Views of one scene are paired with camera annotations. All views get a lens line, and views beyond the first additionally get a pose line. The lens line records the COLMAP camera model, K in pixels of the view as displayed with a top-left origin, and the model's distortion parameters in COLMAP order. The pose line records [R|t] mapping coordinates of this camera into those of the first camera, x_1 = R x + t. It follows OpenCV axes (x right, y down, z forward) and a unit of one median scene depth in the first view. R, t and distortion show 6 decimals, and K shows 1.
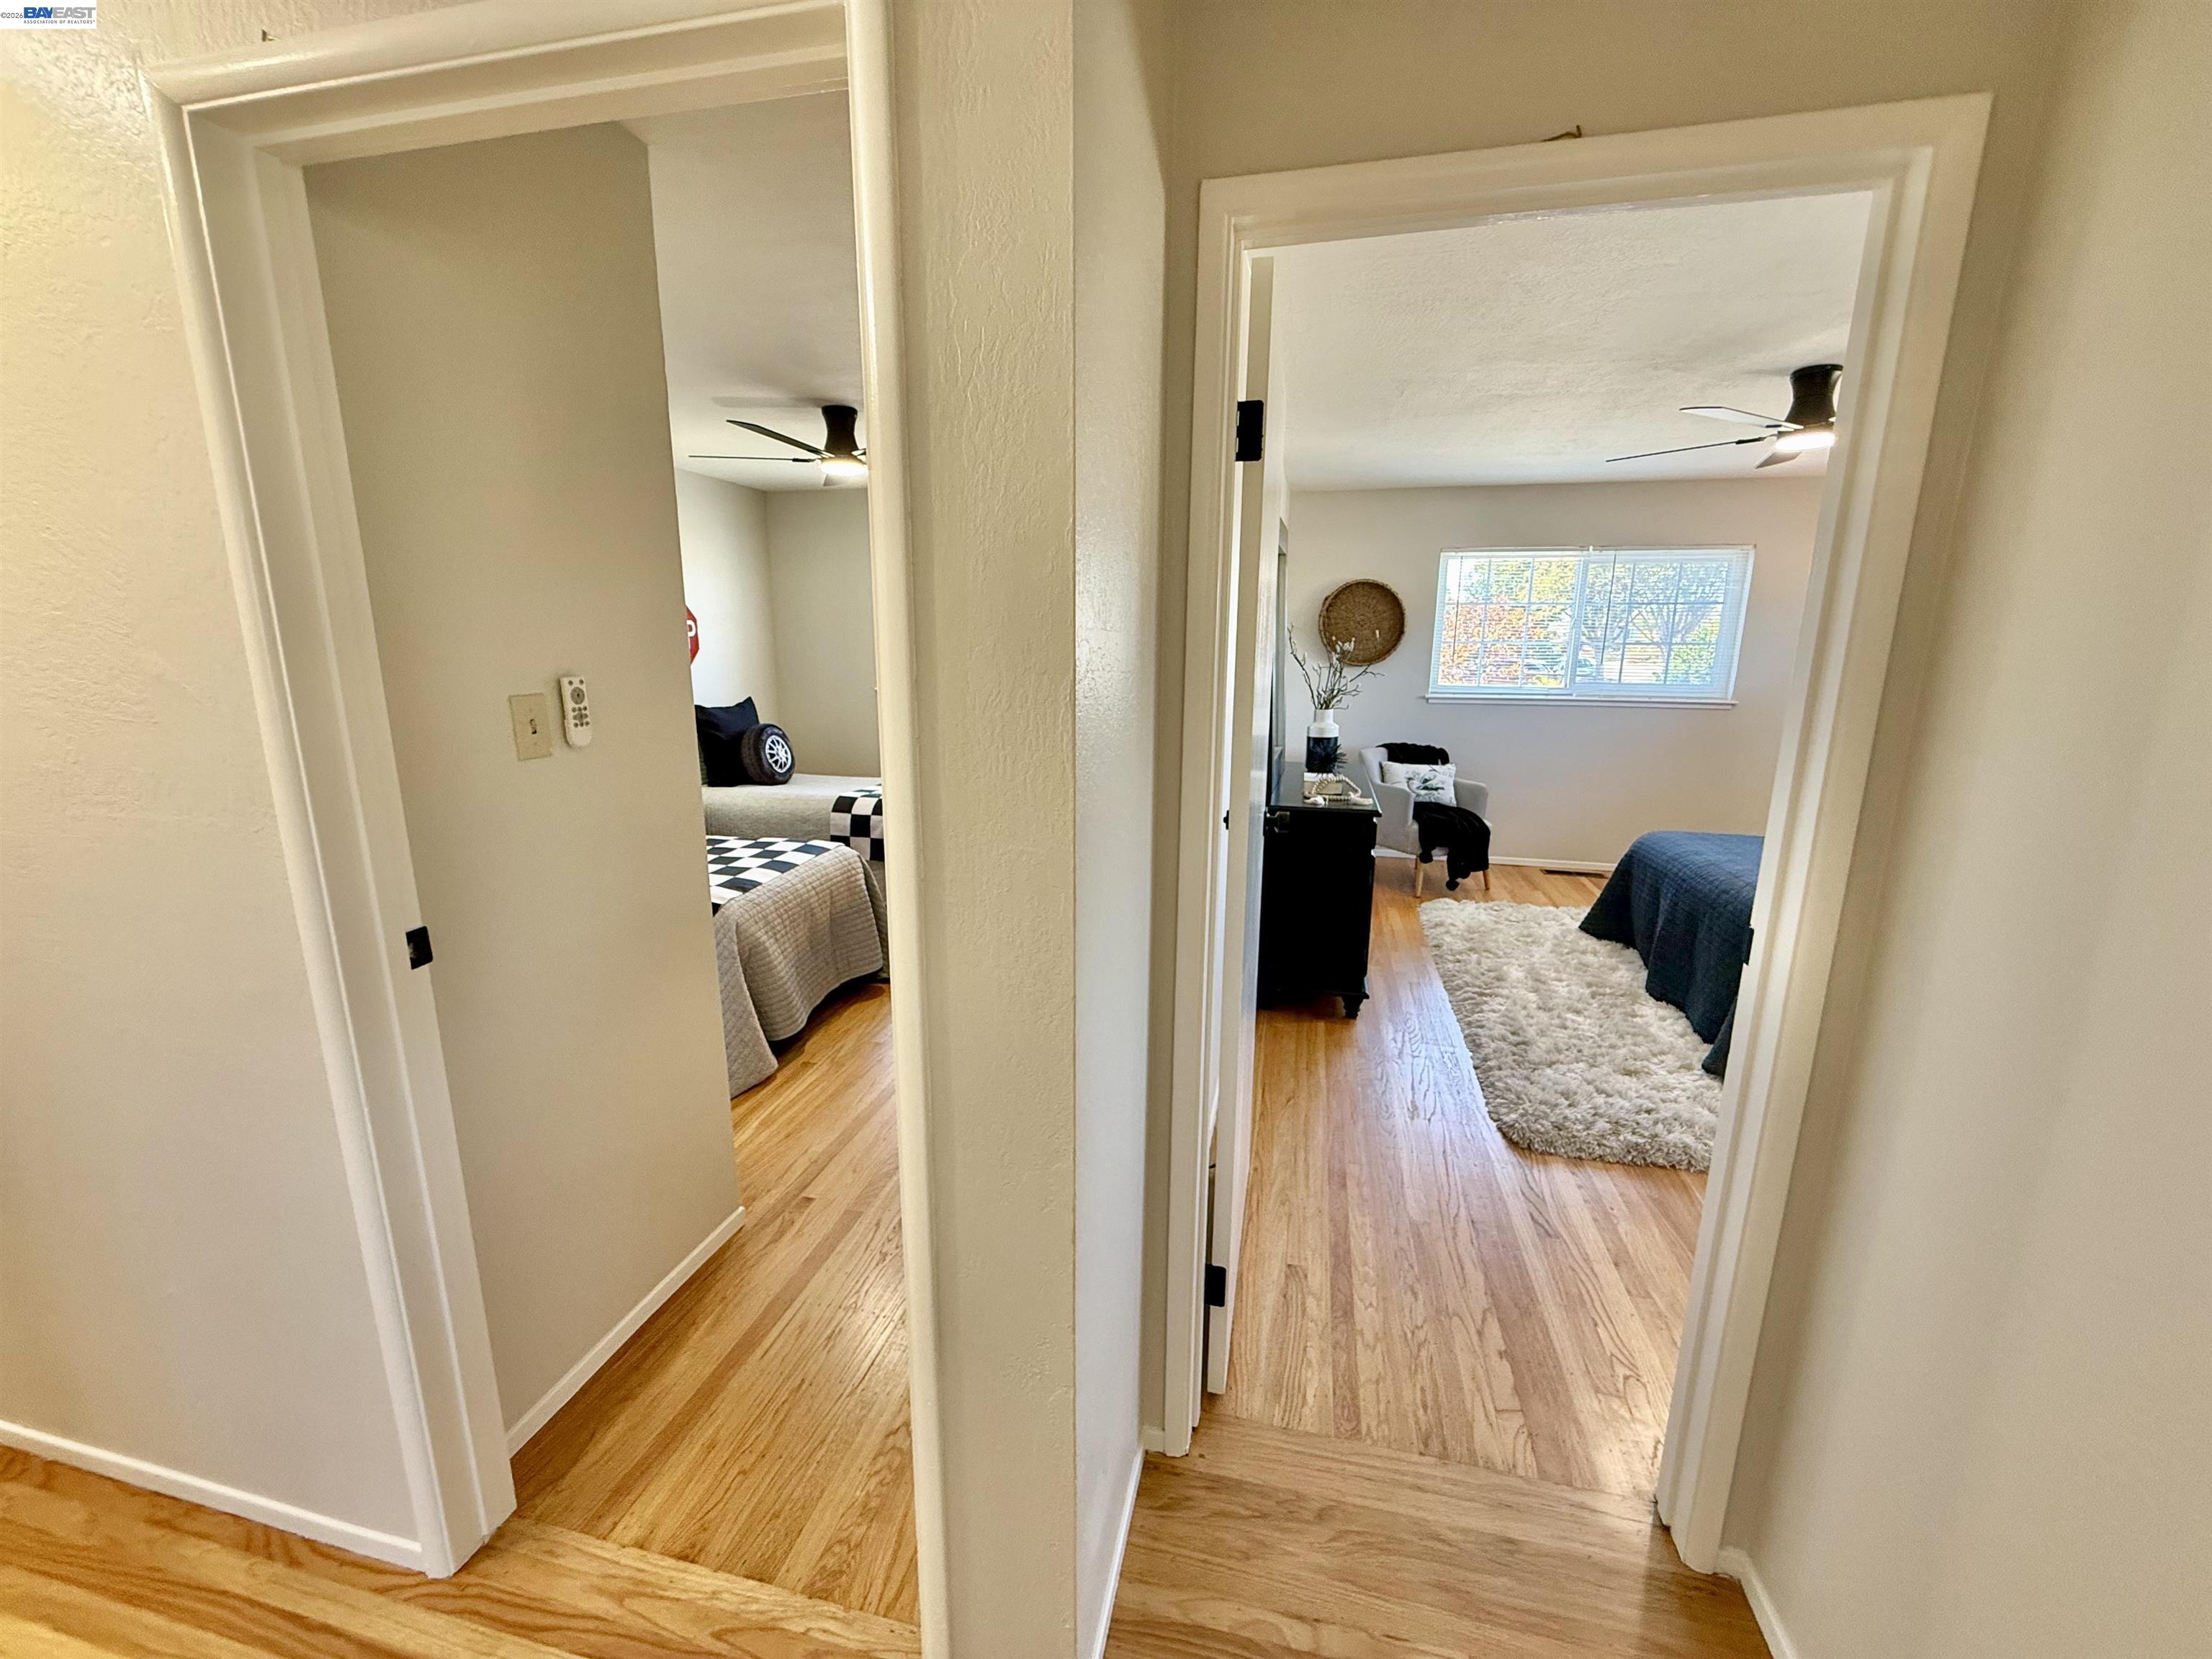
lens RADIAL K [[879.9, 0, 1103.6], [0, 879.9, 830.2], [0, 0, 1]] dist [-0.001351, 0.000347]
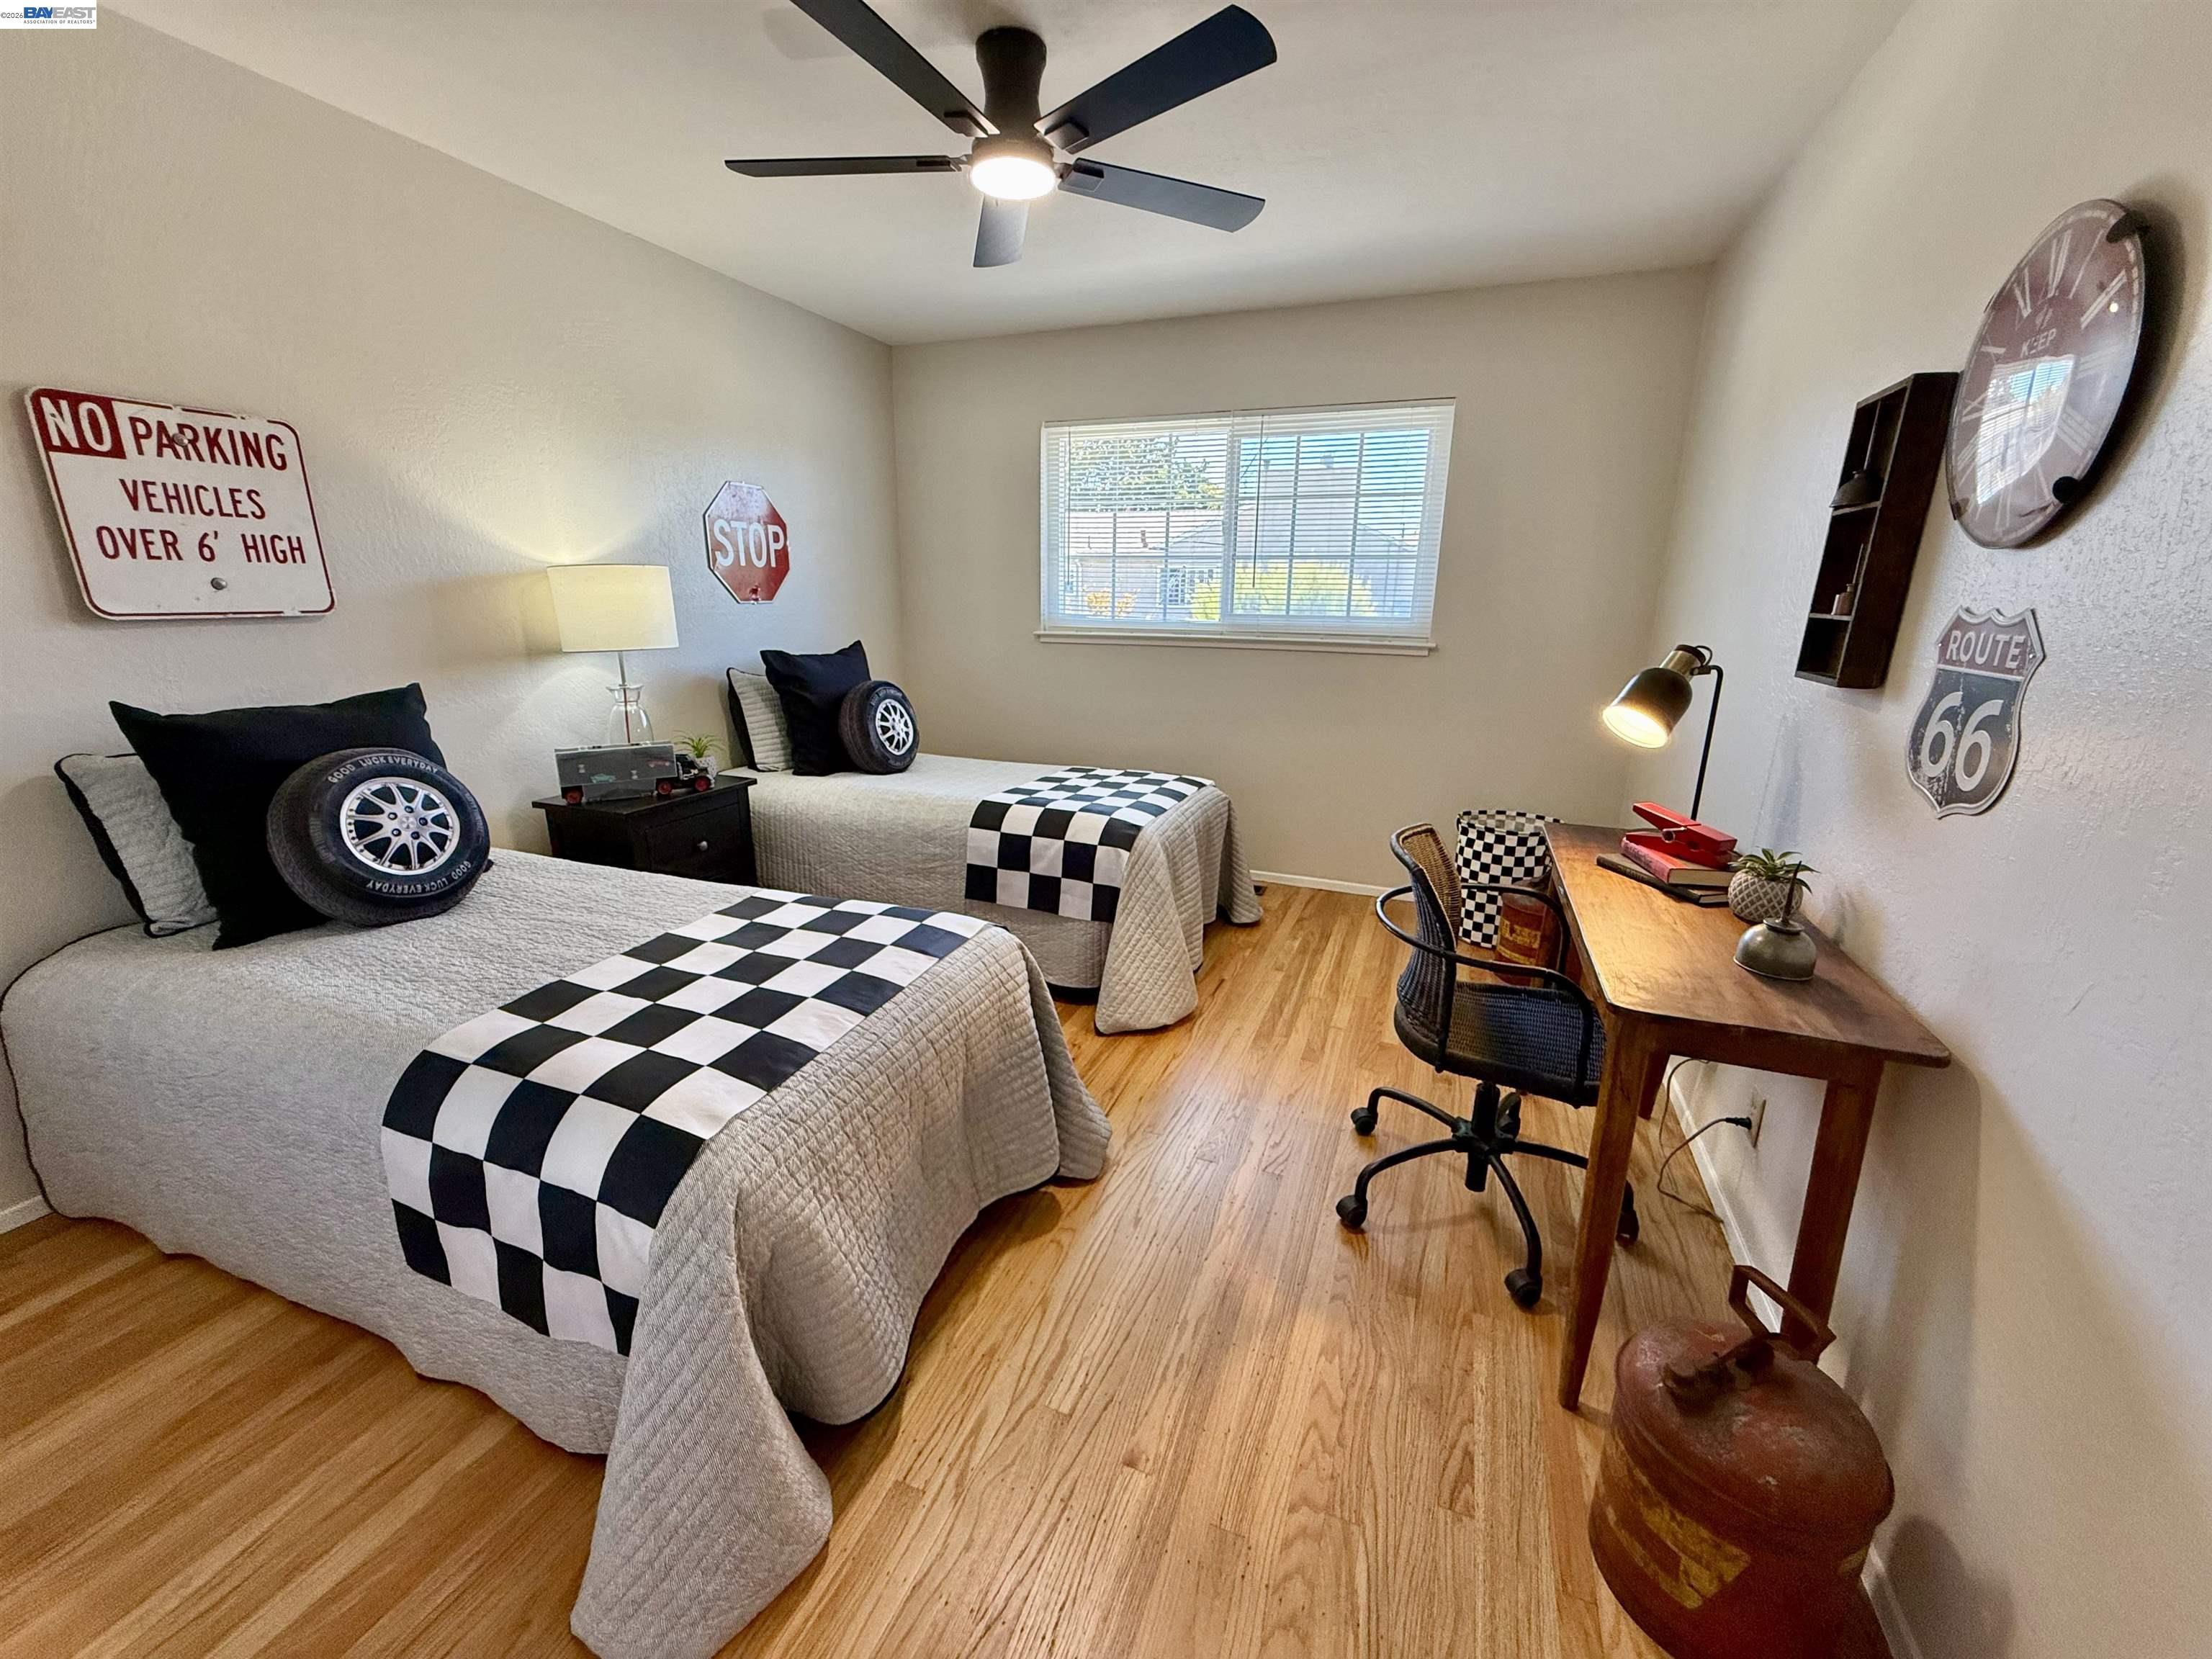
lens RADIAL K [[880.9, 0, 1104.6], [0, 880.9, 830.6], [0, 0, 1]] dist [-0.000376, -0.000225]
pose [[0.989012, 0.043927, -0.141157, -0.175139], [-0.036991, 0.997993, 0.051392, -0.073975], [0.143131, -0.045606, 0.988652, 0.548480]]
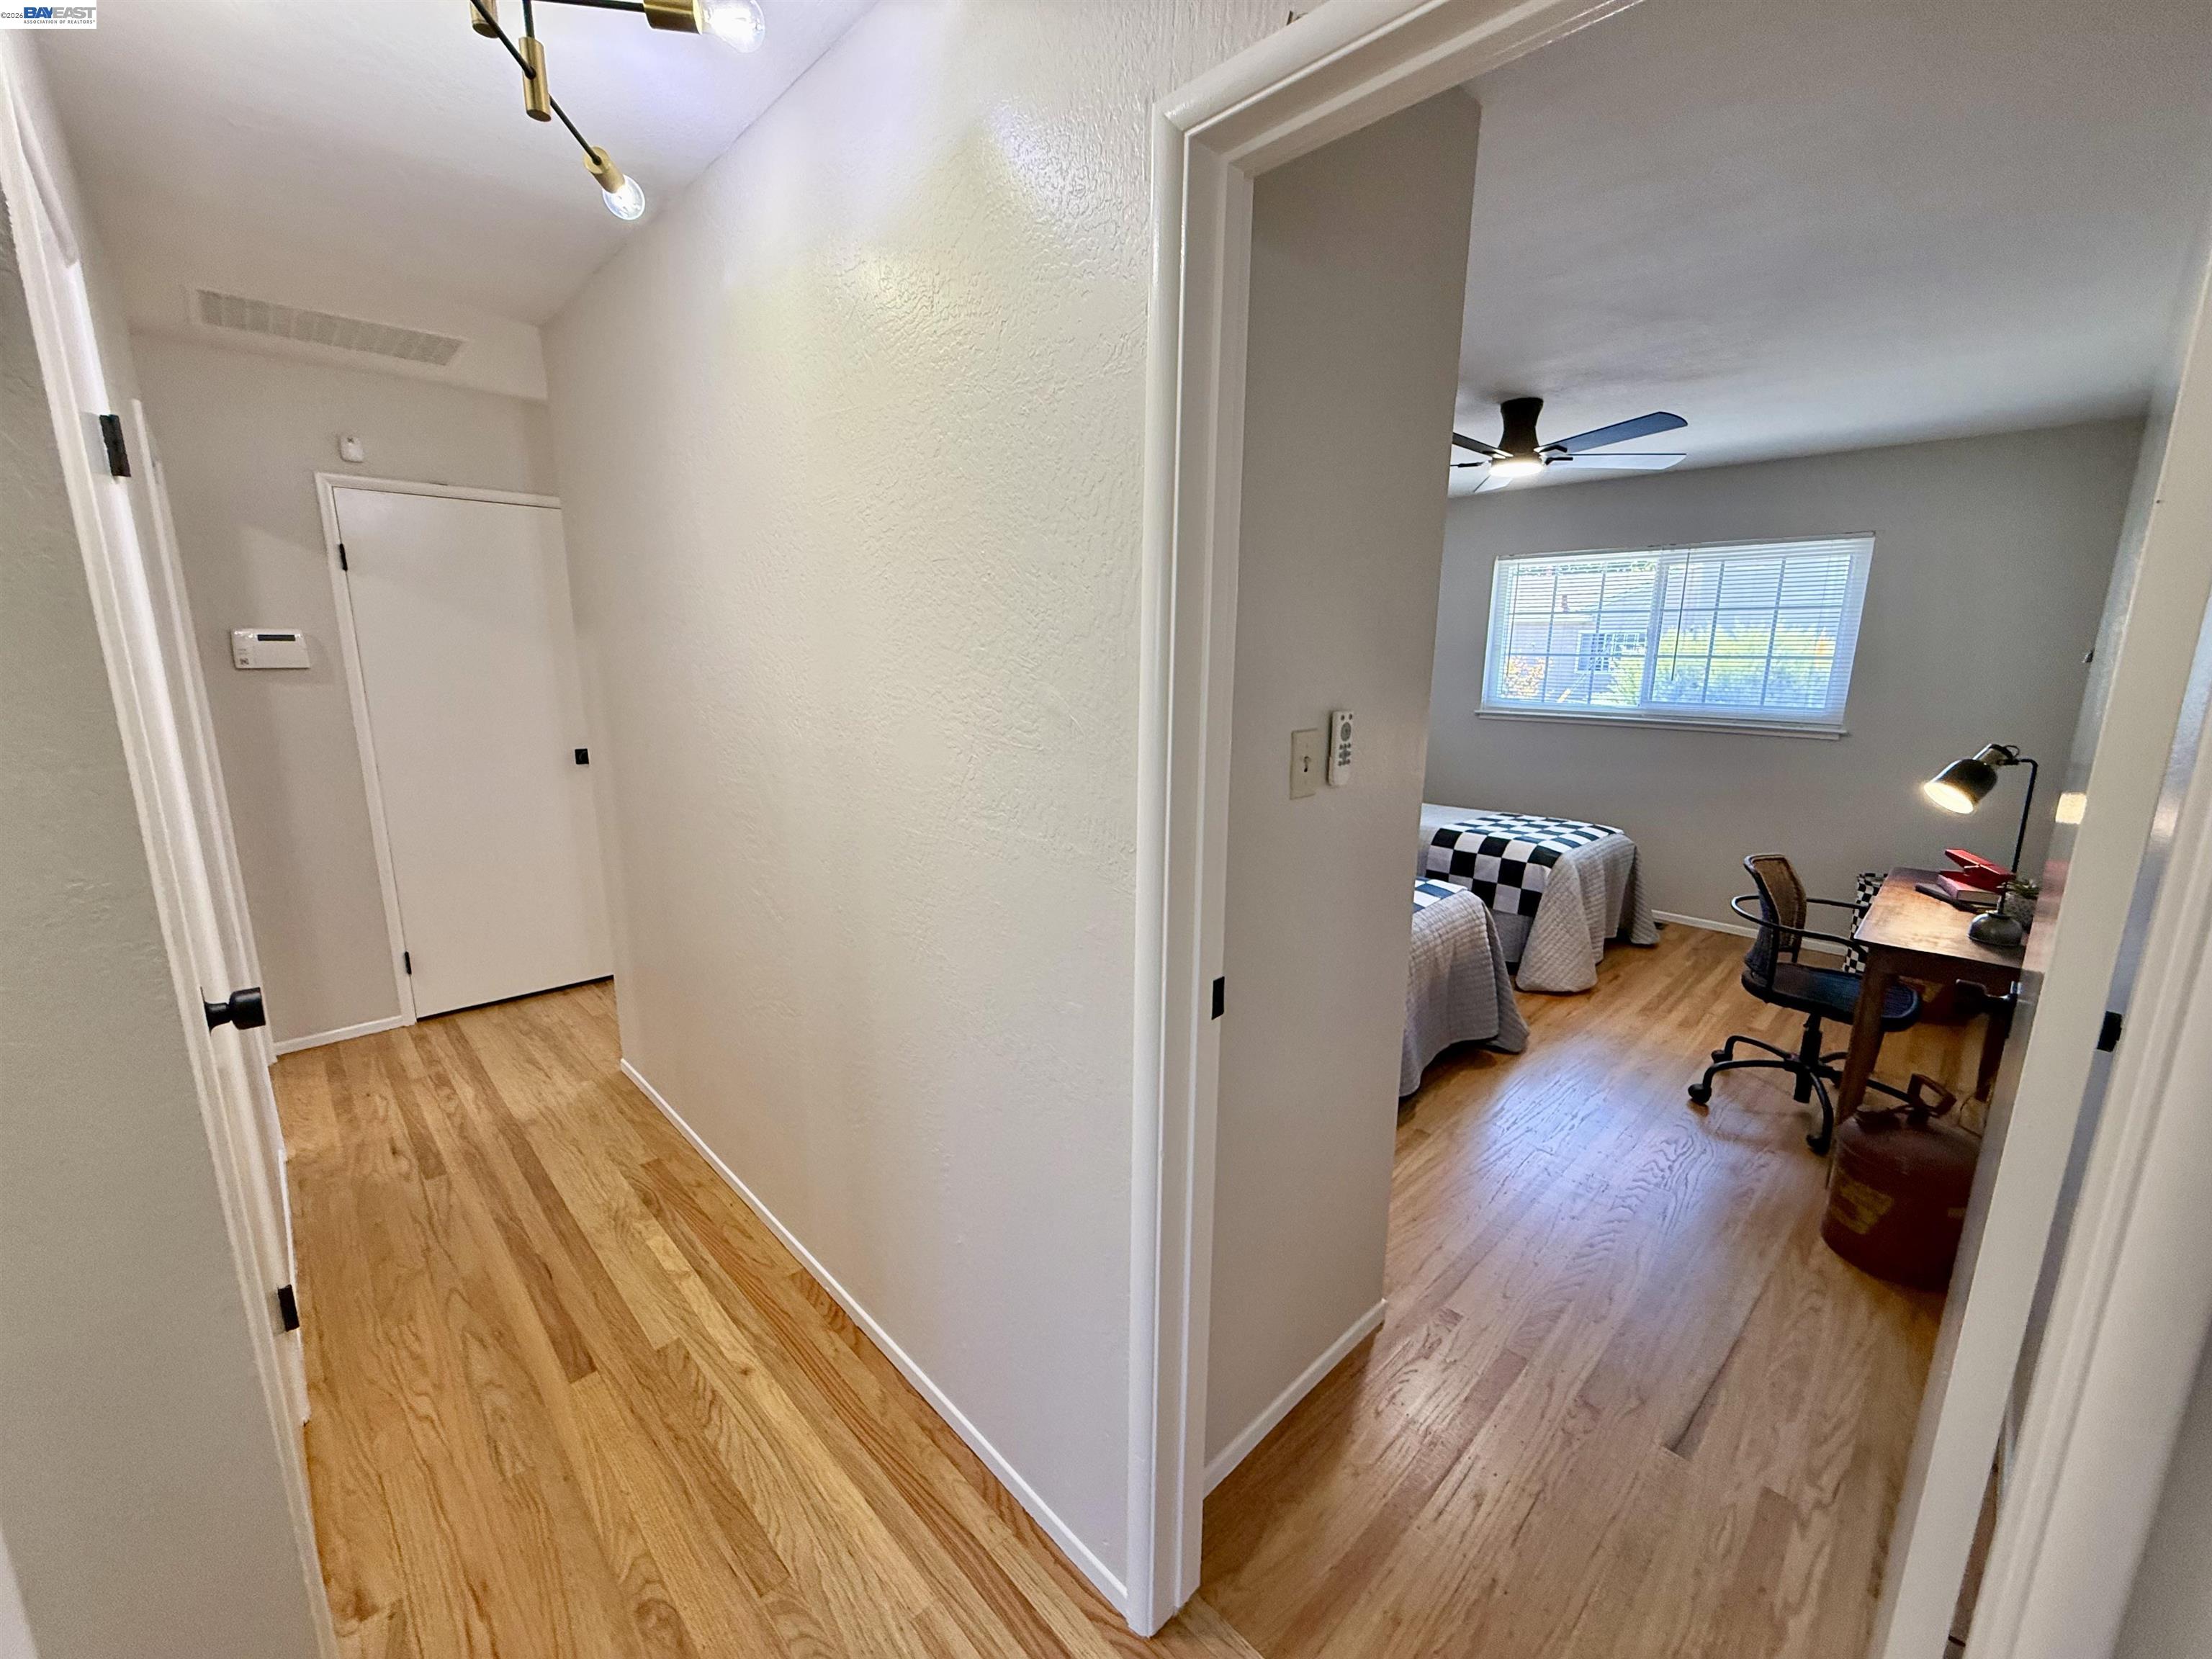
lens RADIAL K [[880.9, 0, 1104.6], [0, 880.9, 830.6], [0, 0, 1]] dist [-0.000376, -0.000225]
pose [[0.840894, 0.107951, -0.530324, -0.149799], [-0.115285, 0.993144, 0.019363, -0.019045], [0.528778, 0.044856, 0.847574, 0.046524]]
